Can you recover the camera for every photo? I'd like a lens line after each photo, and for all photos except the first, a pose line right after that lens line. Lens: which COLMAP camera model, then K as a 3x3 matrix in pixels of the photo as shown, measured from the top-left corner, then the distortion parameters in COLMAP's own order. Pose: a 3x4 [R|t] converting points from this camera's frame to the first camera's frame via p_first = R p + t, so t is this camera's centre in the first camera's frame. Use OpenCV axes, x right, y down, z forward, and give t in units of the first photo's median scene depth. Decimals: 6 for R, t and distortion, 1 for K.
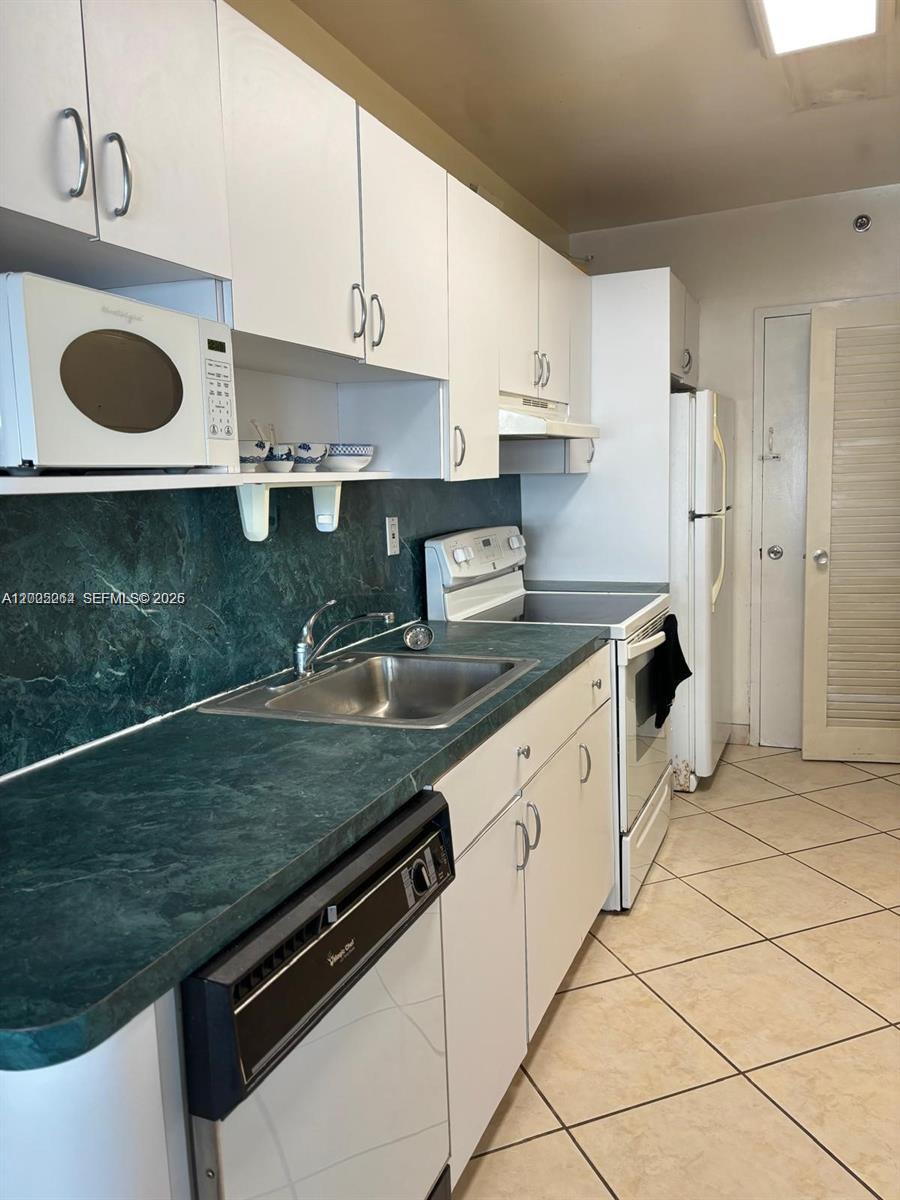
lens RADIAL K [[905.4, 0, 455.8], [0, 905.4, 603.6], [0, 0, 1]] dist [0.008326, 0.000428]
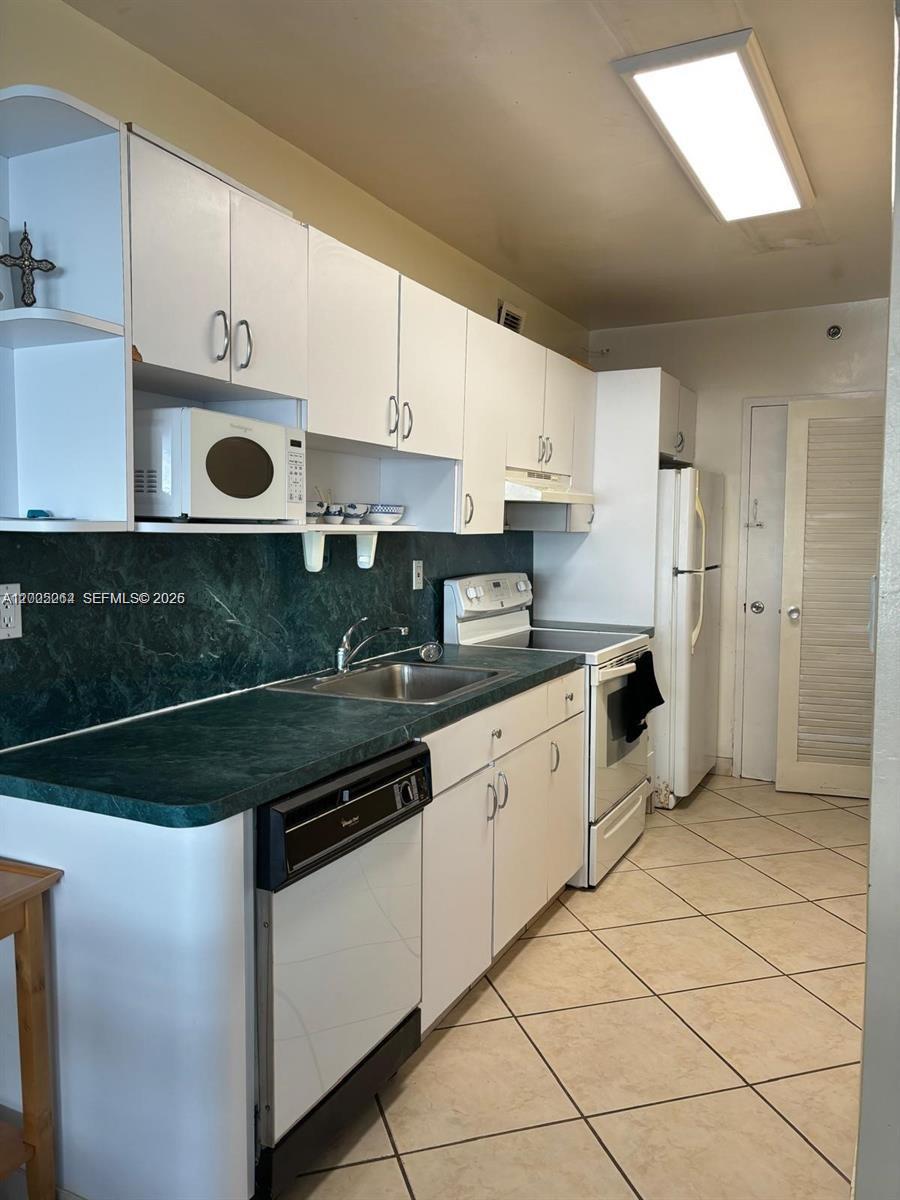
lens RADIAL K [[900.7, 0, 443.5], [0, 900.7, 595.4], [0, 0, 1]] dist [0.032630, -0.005176]
pose [[0.996358, 0.045700, -0.071991, 0.075319], [-0.050247, 0.996768, -0.062672, 0.040745], [0.068895, 0.066061, 0.995434, -0.340051]]
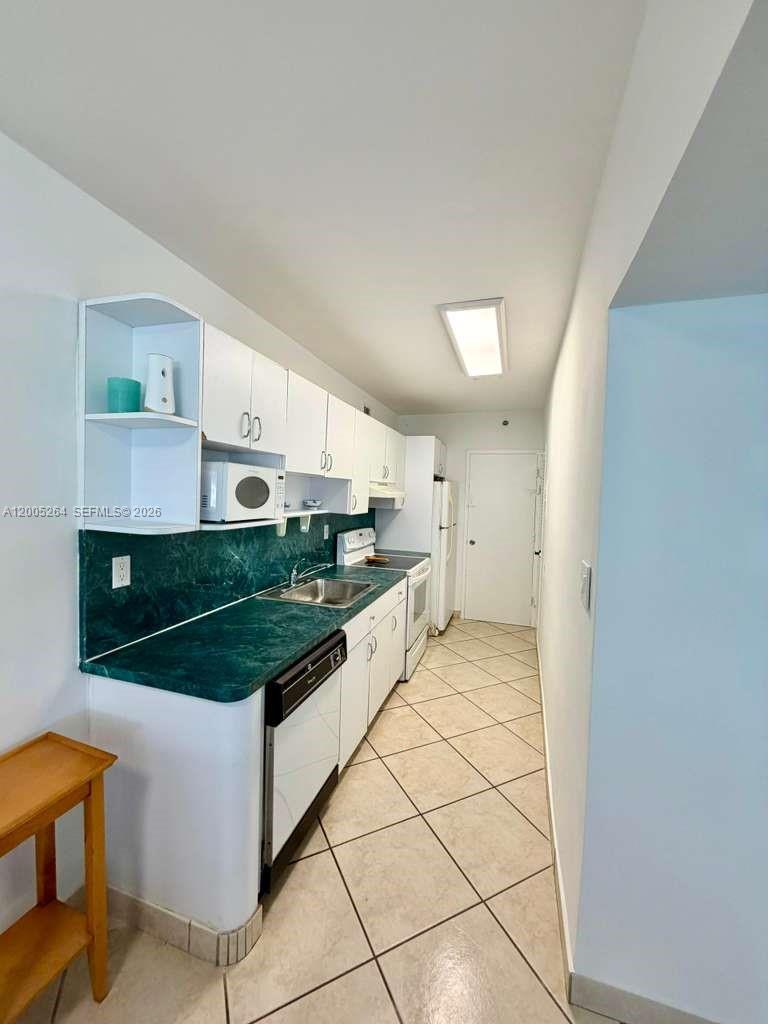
lens RADIAL K [[405.5, 0, 380.6], [0, 405.5, 509.5], [0, 0, 1]] dist [0.000540, 0.000117]
pose [[0.994263, 0.061756, 0.087331, -0.026047], [-0.052833, 0.993479, -0.101032, -0.037954], [-0.093001, 0.095839, 0.991043, -0.252632]]
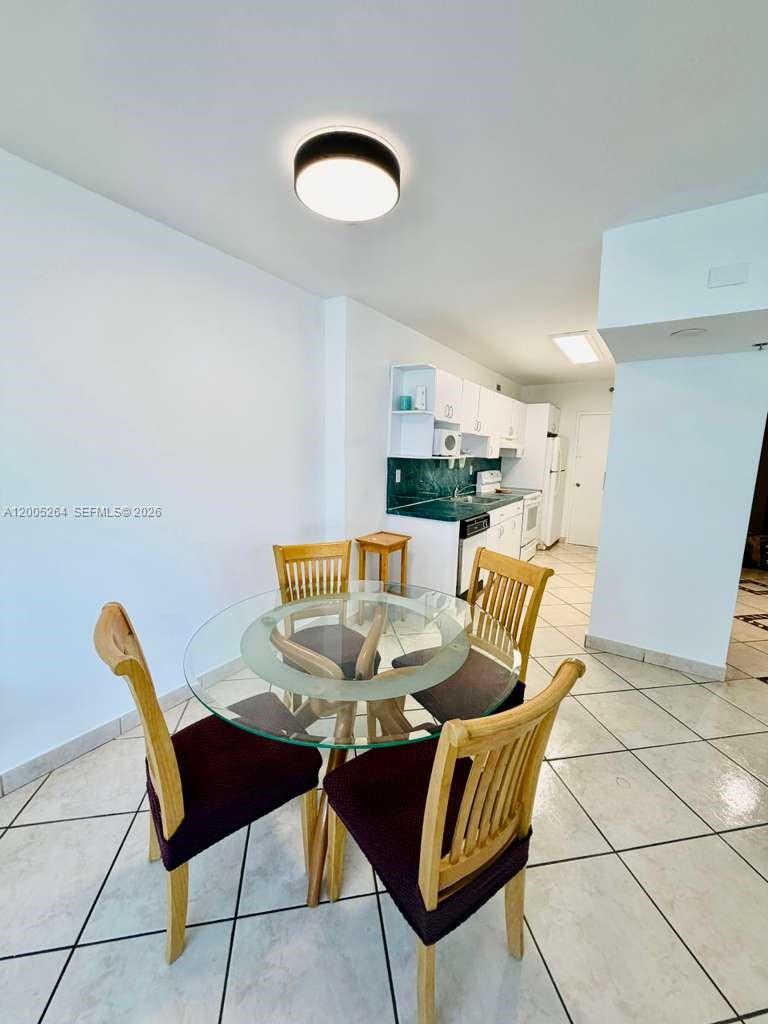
lens RADIAL K [[405.5, 0, 380.6], [0, 405.5, 509.5], [0, 0, 1]] dist [0.000540, 0.000117]
pose [[0.979412, 0.088278, -0.181544, -0.157567], [-0.086305, 0.996092, 0.018754, 0.136644], [0.182490, -0.002700, 0.983204, -1.186528]]
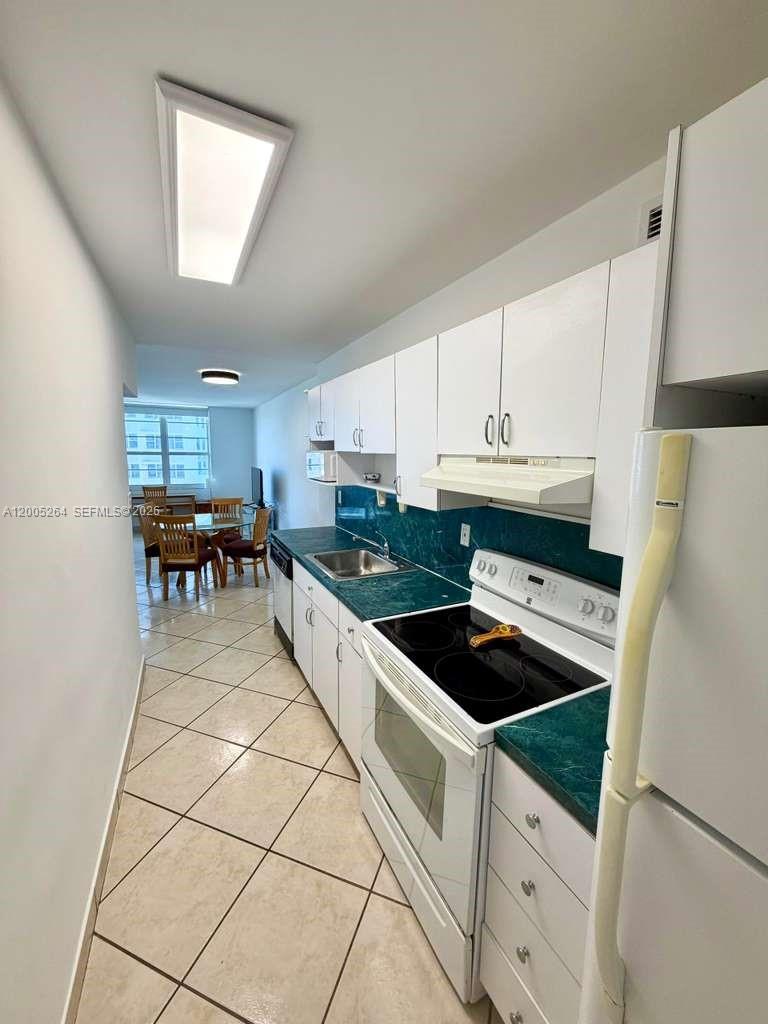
lens RADIAL K [[406.7, 0, 375.8], [0, 406.7, 496.5], [0, 0, 1]] dist [-0.000719, -0.000112]
pose [[-0.660267, 0.113315, -0.742433, 0.786169], [-0.091820, 0.968957, 0.229546, -0.394779], [0.745397, 0.219732, -0.629366, 1.713254]]
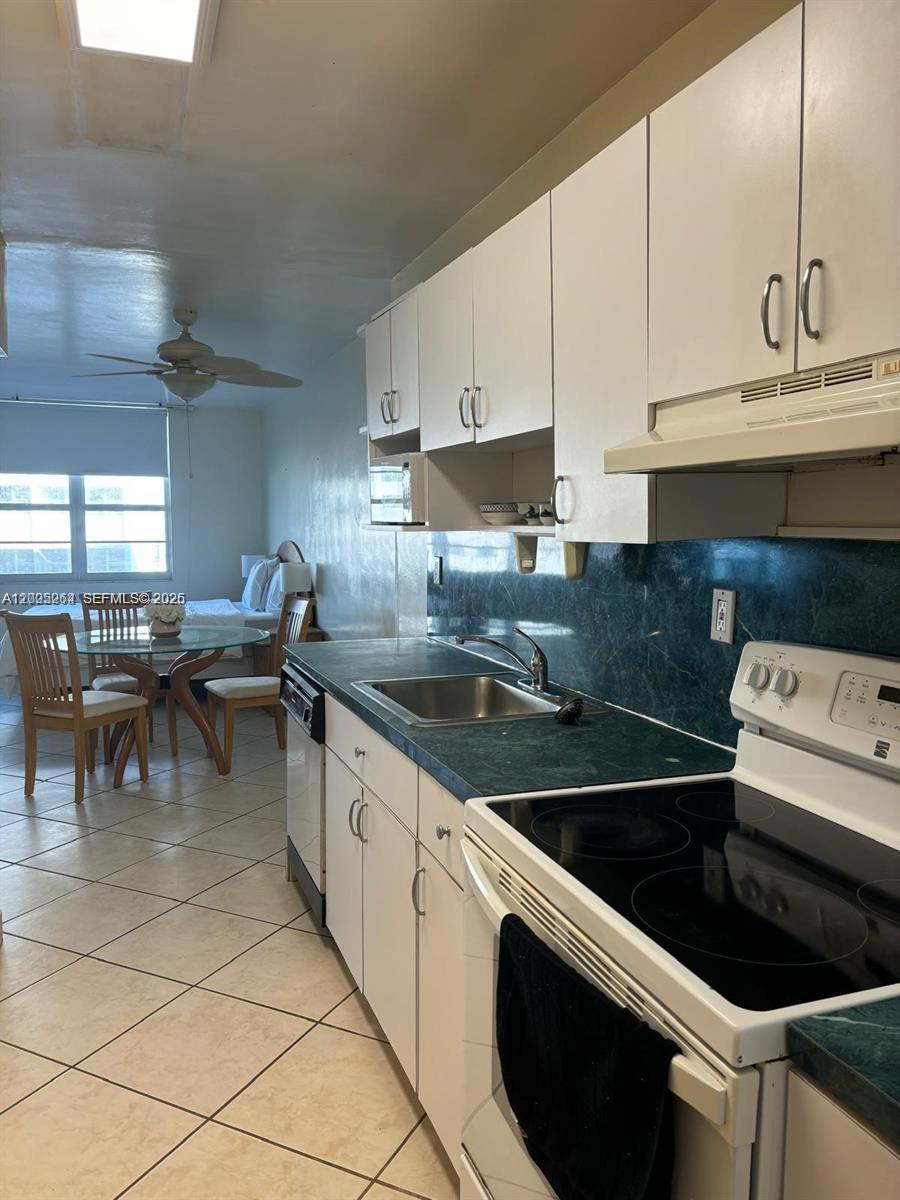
lens RADIAL K [[900.7, 0, 443.5], [0, 900.7, 595.4], [0, 0, 1]] dist [0.032630, -0.005176]
pose [[-0.734606, 0.084661, -0.673192, 0.735870], [-0.074543, 0.976108, 0.204099, -0.281007], [0.674387, 0.200114, -0.710744, 1.727677]]
